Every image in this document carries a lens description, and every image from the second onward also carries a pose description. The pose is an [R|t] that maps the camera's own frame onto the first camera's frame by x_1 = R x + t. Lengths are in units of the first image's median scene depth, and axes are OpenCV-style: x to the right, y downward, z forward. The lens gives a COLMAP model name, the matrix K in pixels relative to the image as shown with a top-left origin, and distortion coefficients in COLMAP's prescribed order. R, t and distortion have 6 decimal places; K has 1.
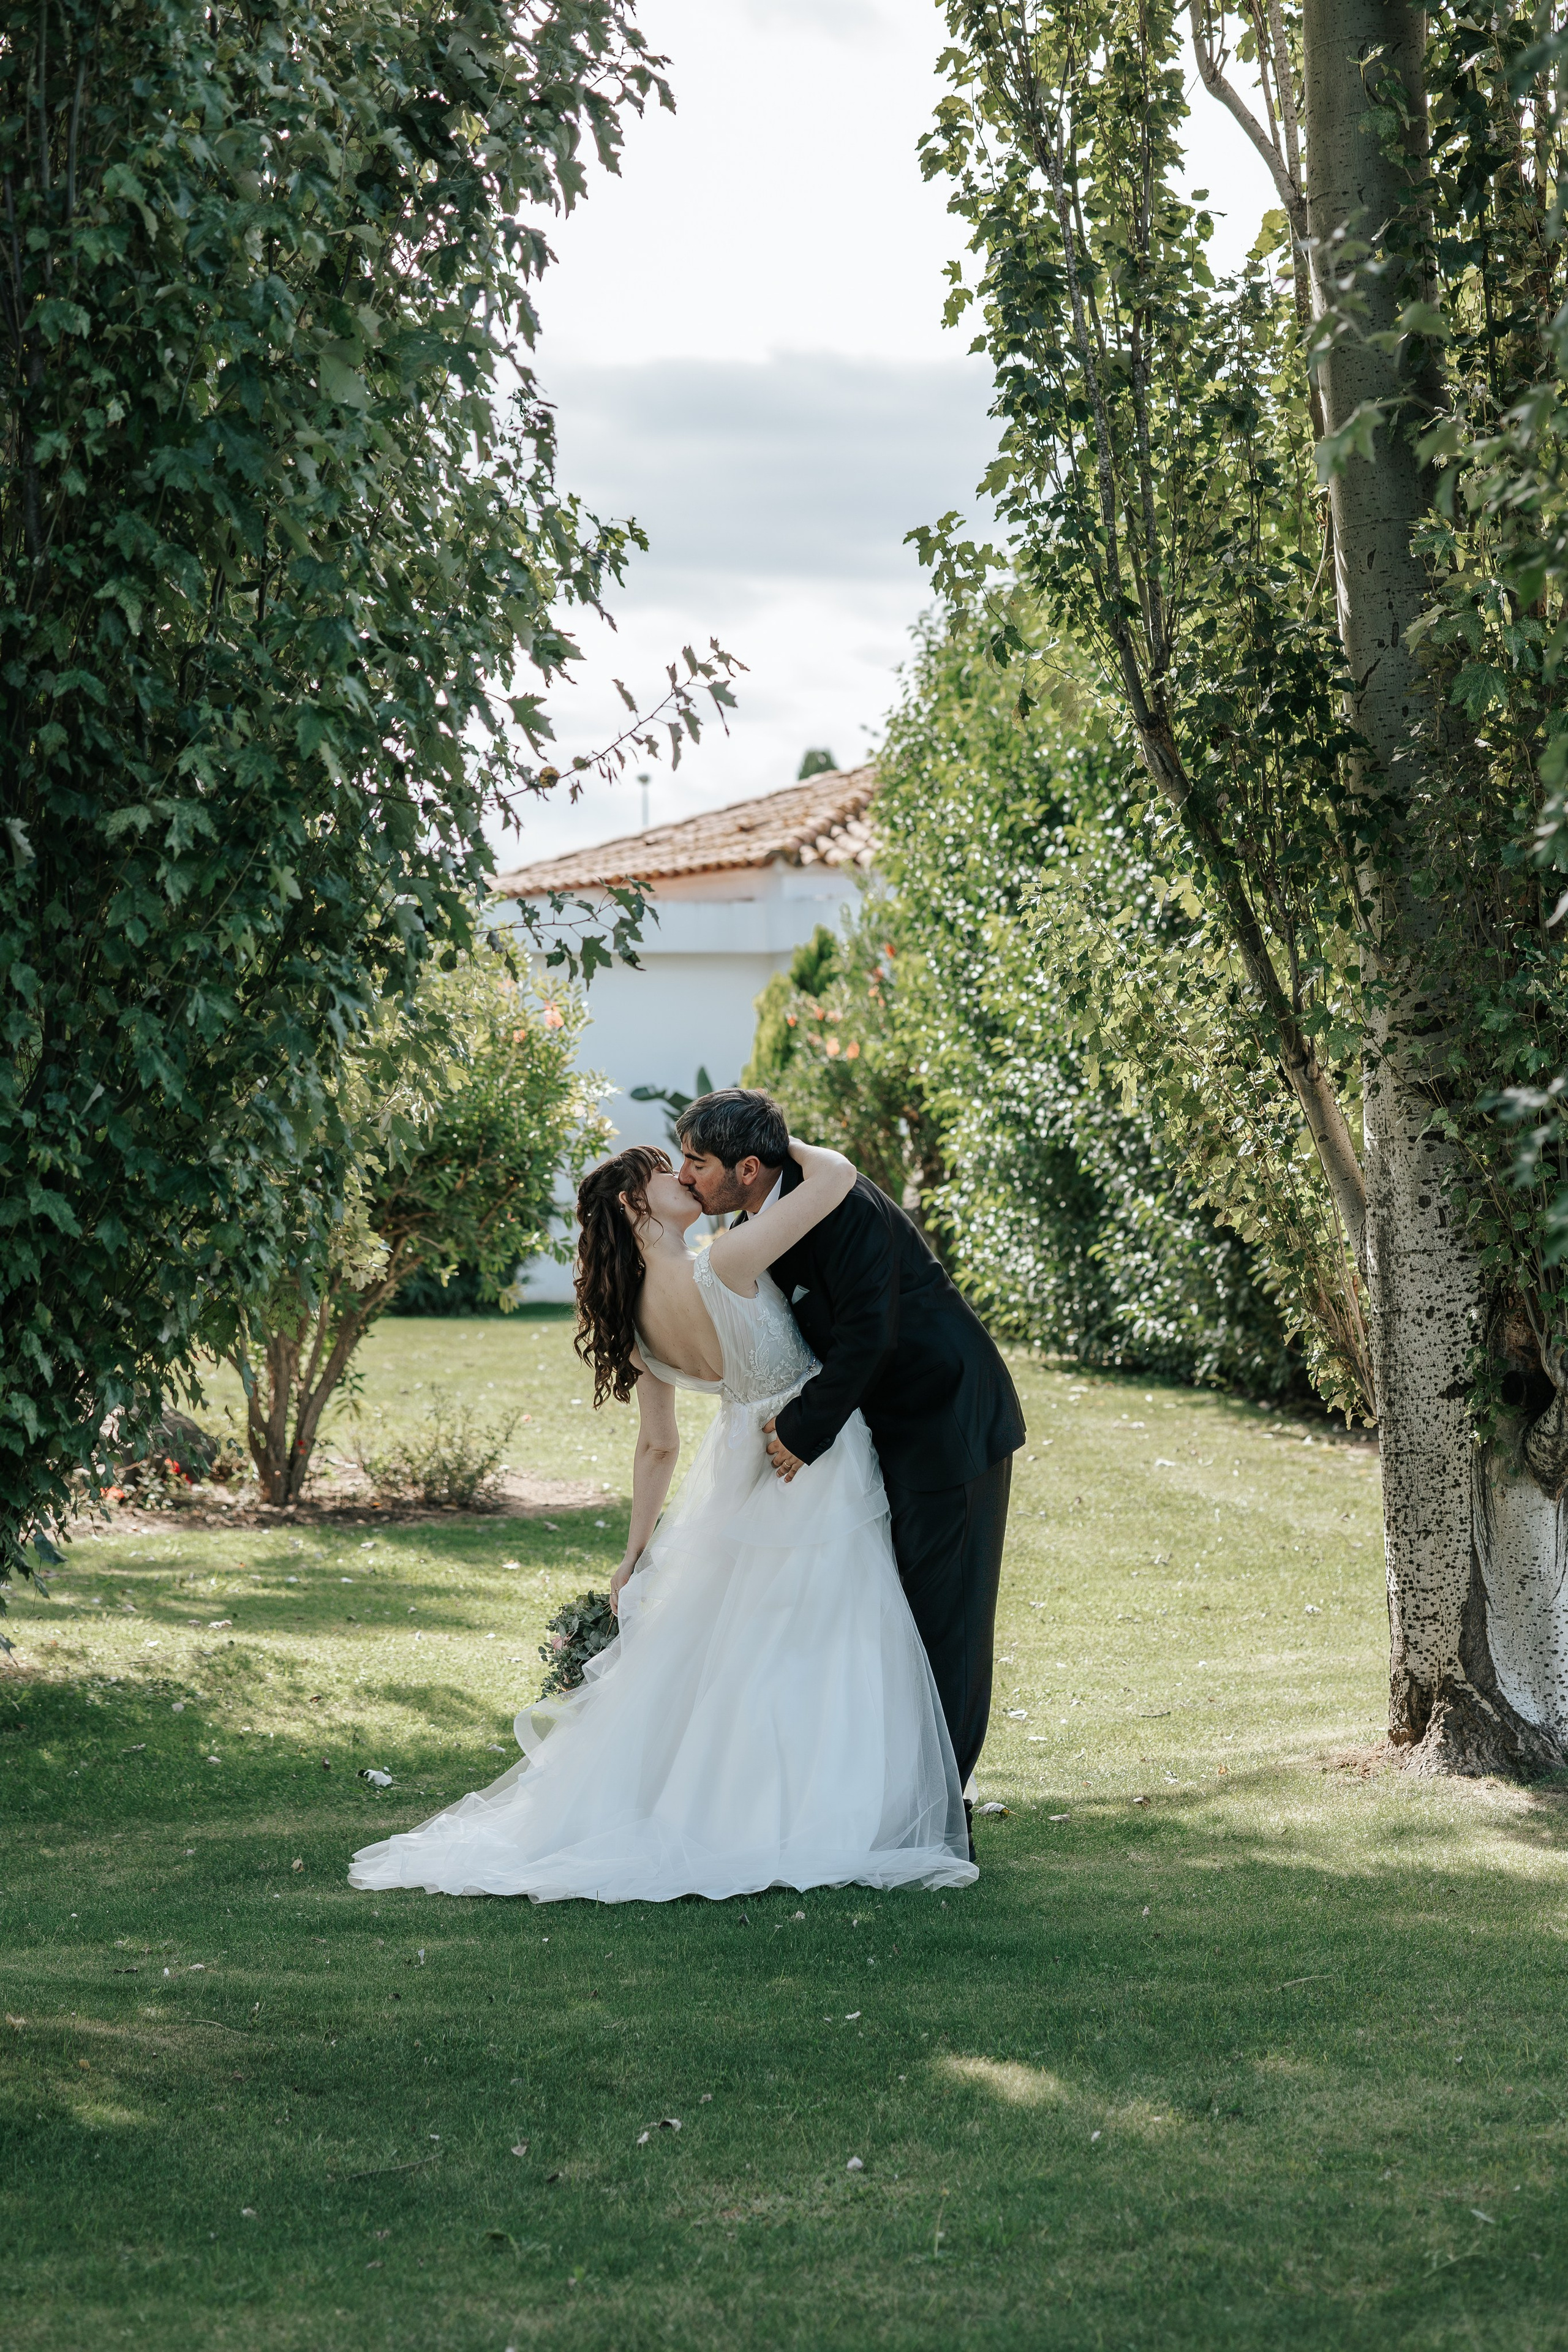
lens RADIAL K [[6176.5, 0, 778.3], [0, 6176.5, 1218.5], [0, 0, 1]] dist [0.558822, -2.221902]
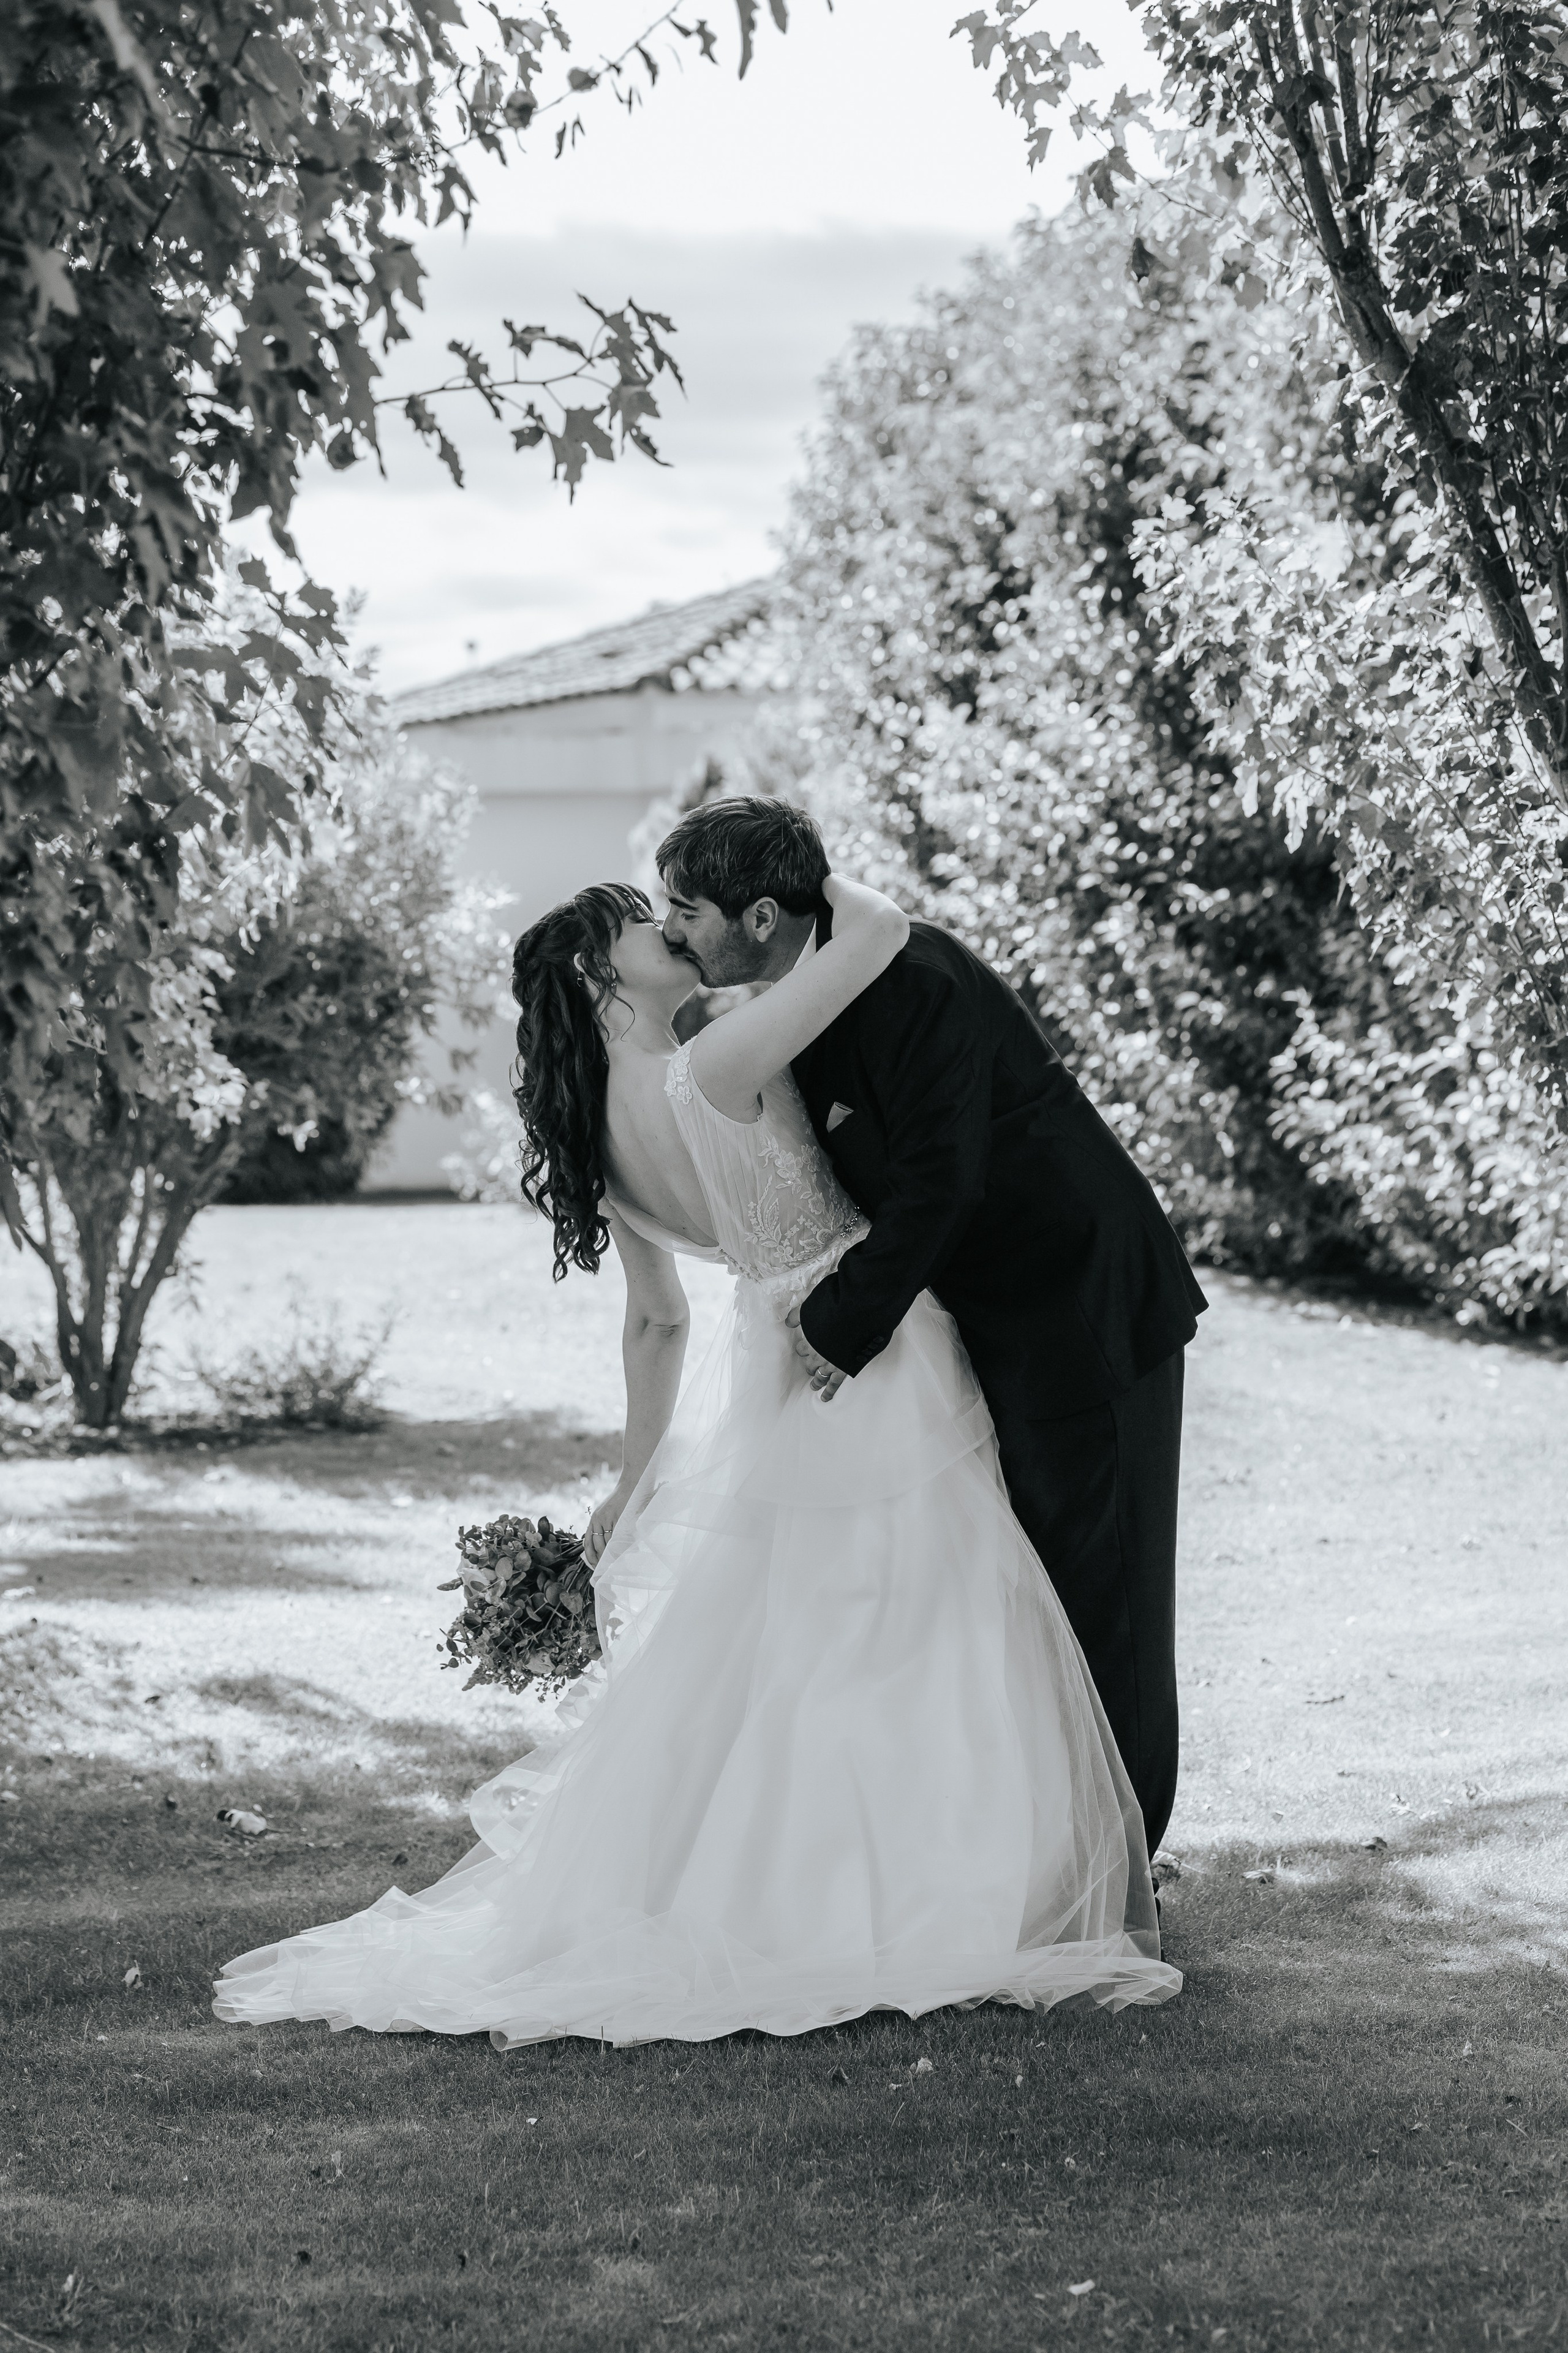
lens RADIAL K [[6061.2, 0, 784.0], [0, 6061.2, 1283.2], [0, 0, 1]] dist [0.595765, -1.464015]
pose [[0.999335, -0.018418, 0.031470, -0.024801], [0.017588, 0.999495, 0.026448, 0.012743], [-0.031941, -0.025877, 0.999155, 0.317667]]
